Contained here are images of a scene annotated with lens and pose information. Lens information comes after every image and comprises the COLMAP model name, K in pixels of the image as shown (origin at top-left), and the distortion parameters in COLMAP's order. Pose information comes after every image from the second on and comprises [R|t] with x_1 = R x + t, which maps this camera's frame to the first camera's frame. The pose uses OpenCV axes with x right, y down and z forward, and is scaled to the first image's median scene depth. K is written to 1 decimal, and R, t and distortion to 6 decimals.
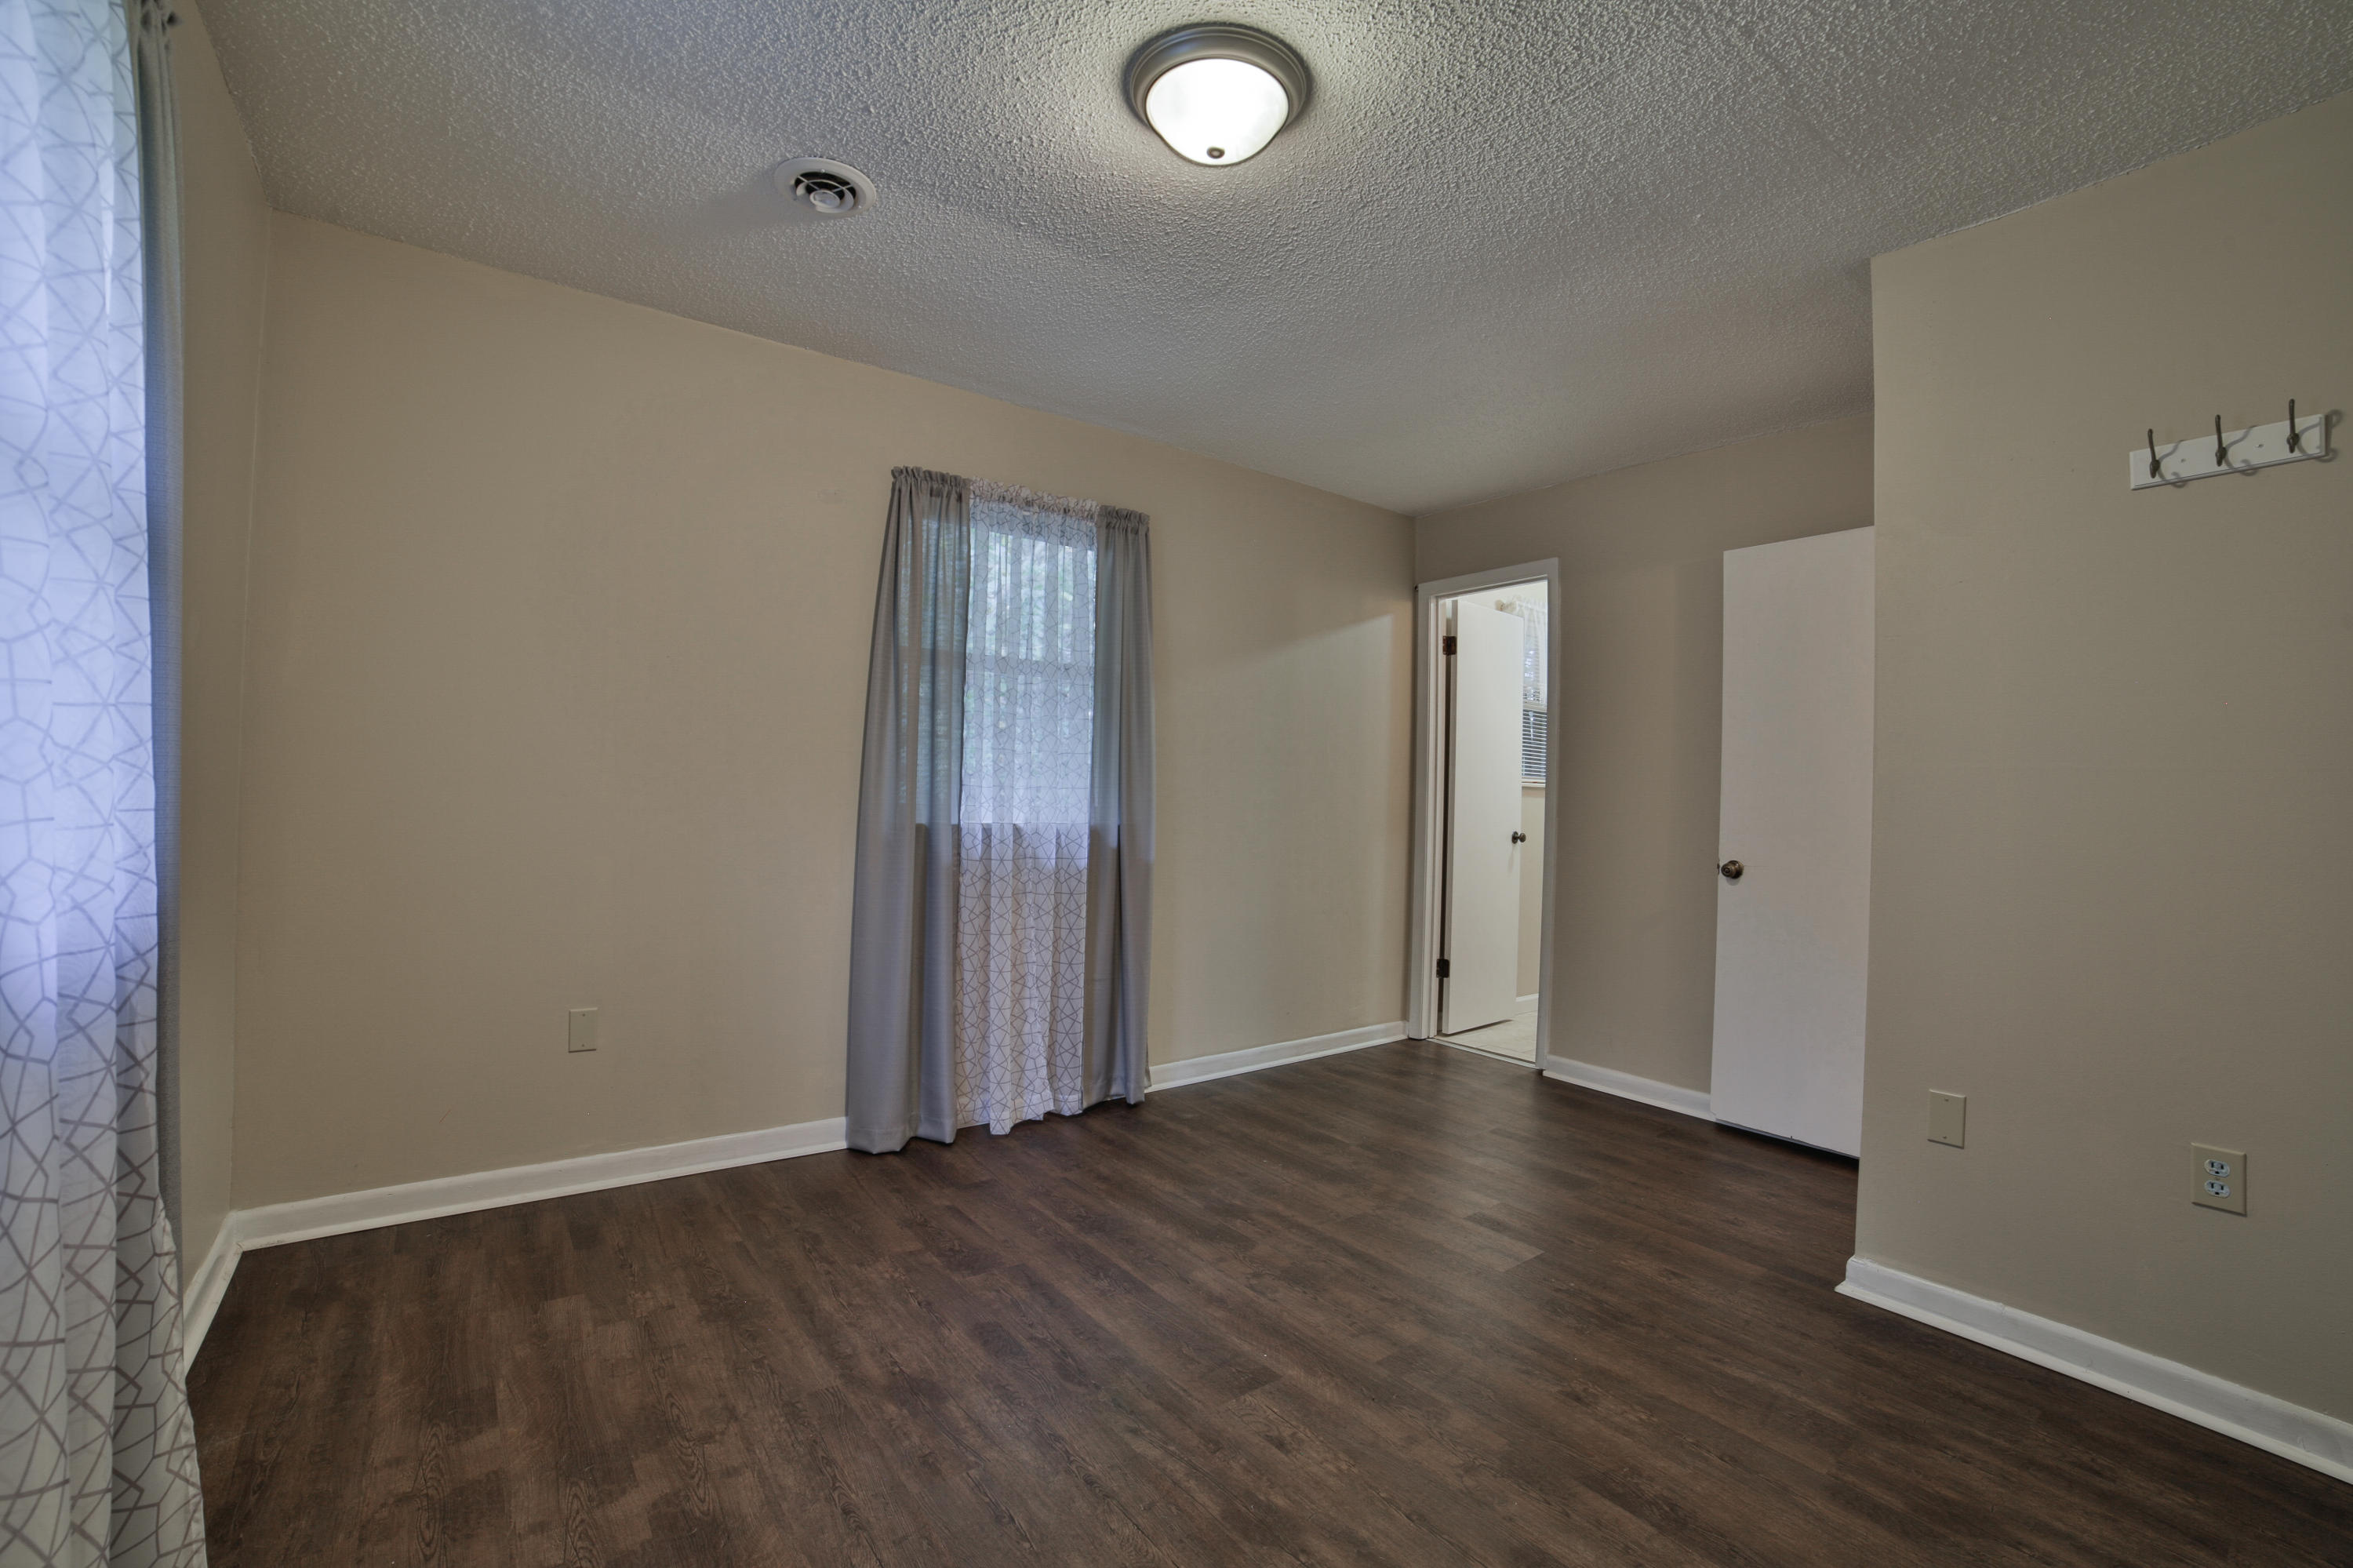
lens RADIAL K [[1005.3, 0, 1176.5], [0, 1005.3, 784.0], [0, 0, 1]] dist [-0.112907, 0.041199]
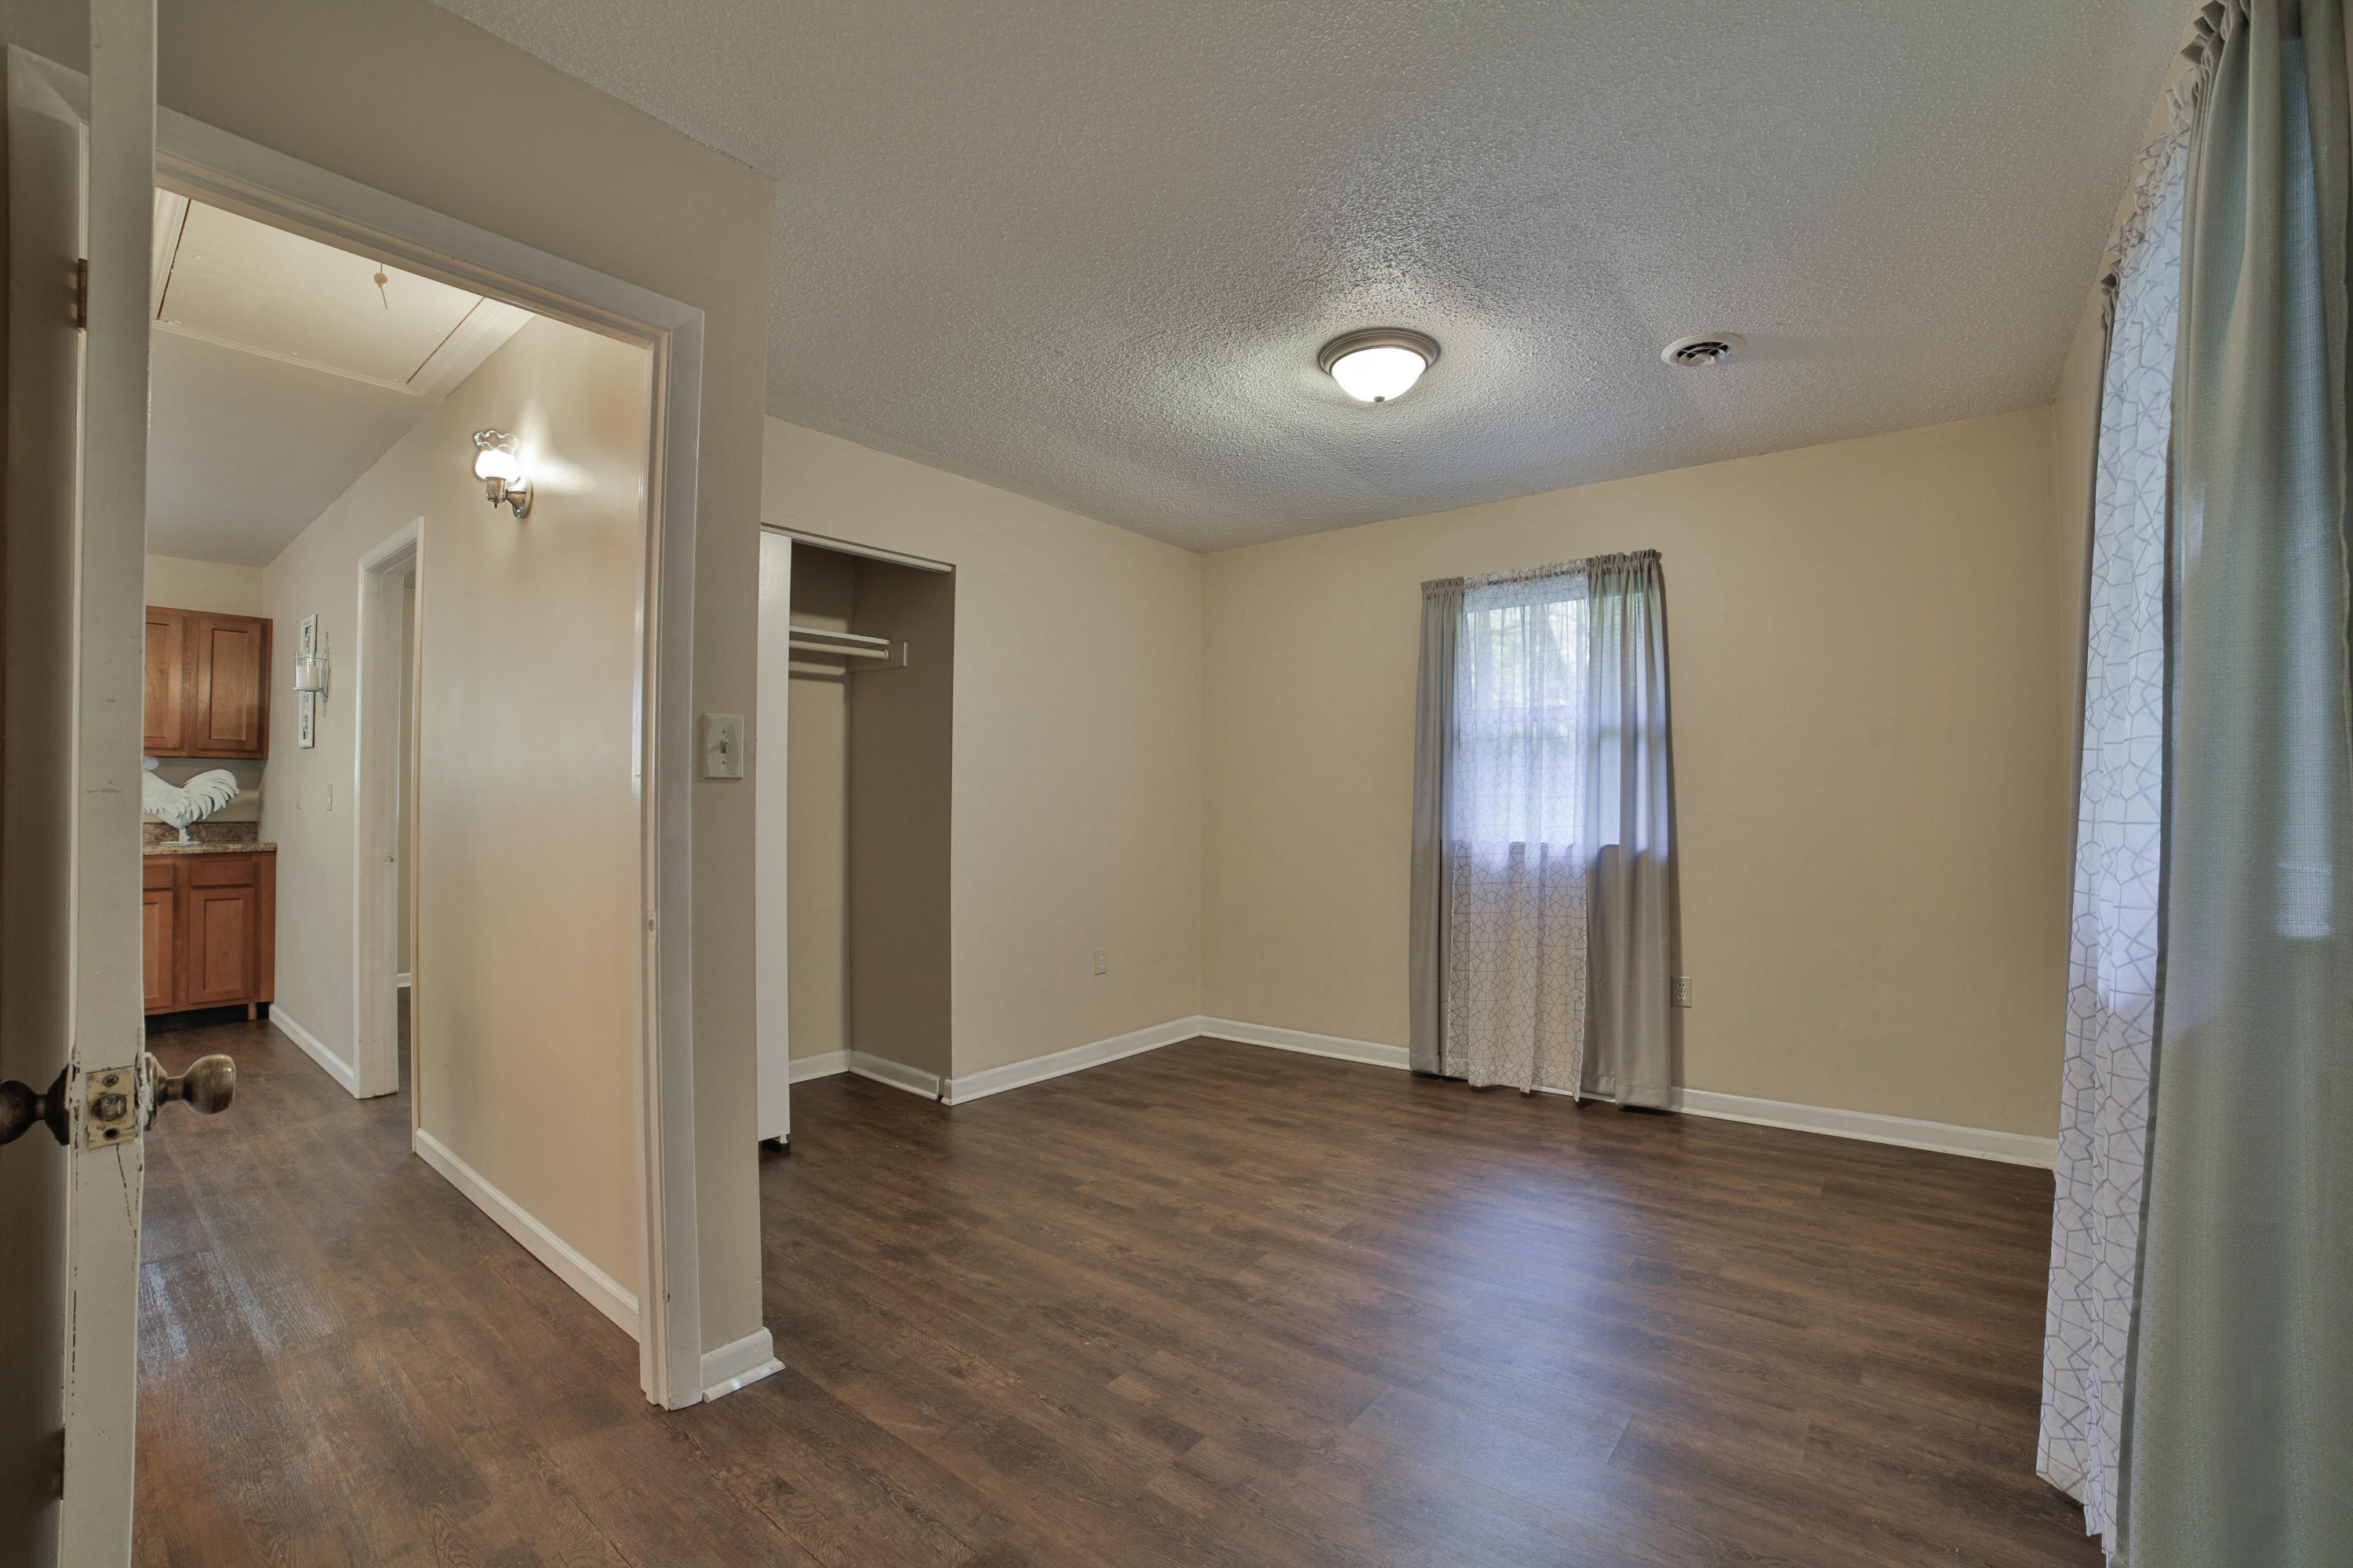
lens RADIAL K [[1005.3, 0, 1176.5], [0, 1005.3, 784.0], [0, 0, 1]] dist [-0.112907, 0.041199]
pose [[-0.967067, -0.035848, -0.251986, 0.690648], [-0.028244, 0.999032, -0.033734, 0.021325], [0.252951, -0.025506, -0.967143, 2.293469]]
